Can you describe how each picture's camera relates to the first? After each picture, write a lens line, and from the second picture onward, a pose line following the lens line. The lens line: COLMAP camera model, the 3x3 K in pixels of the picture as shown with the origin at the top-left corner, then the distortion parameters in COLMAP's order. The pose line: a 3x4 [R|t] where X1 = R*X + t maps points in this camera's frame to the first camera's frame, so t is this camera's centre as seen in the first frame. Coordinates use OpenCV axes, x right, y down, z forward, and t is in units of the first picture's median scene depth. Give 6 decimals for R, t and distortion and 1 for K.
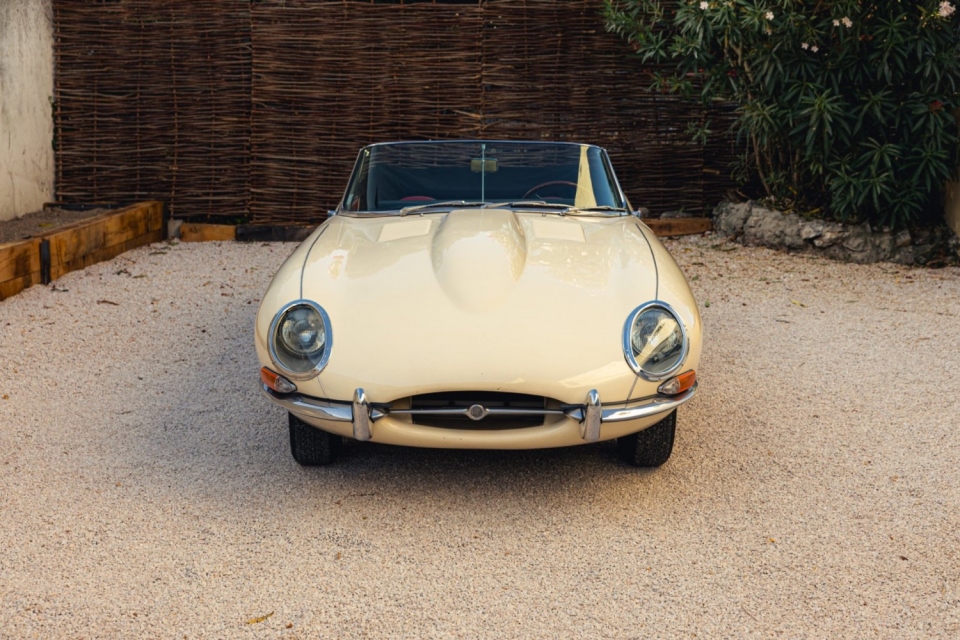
lens RADIAL K [[1622.5, 0, 474.4], [0, 1622.5, 320.2], [0, 0, 1]] dist [0.059398, 0.000000]
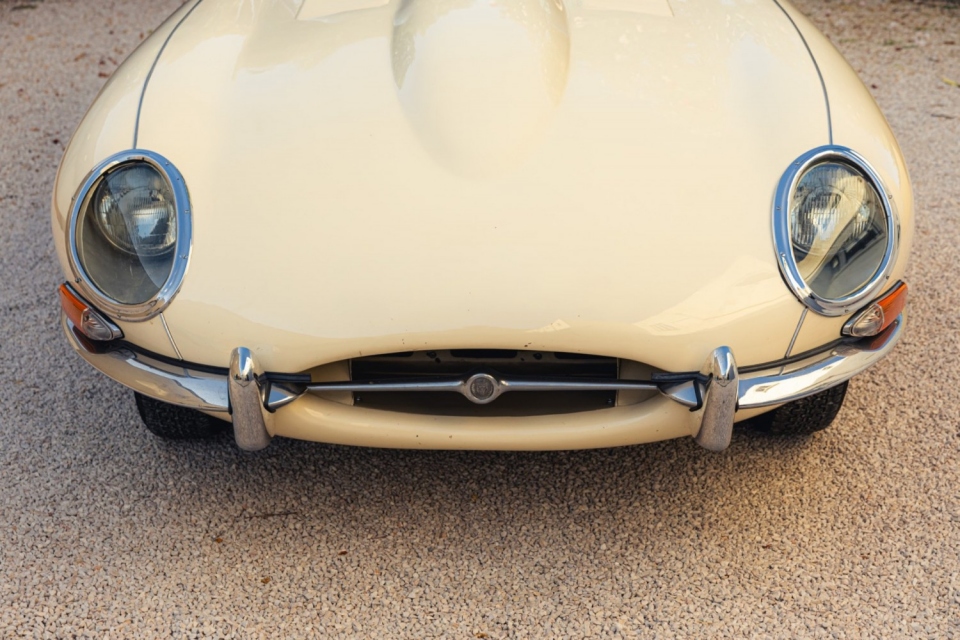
lens RADIAL K [[1765.4, 0, 479.0], [0, 1765.4, 313.2], [0, 0, 1]] dist [0.054173, 0.000000]
pose [[0.999932, -0.010489, 0.005159, -0.001911], [0.009626, 0.989301, 0.145570, -0.041554], [-0.006631, -0.145510, 0.989335, 0.440971]]
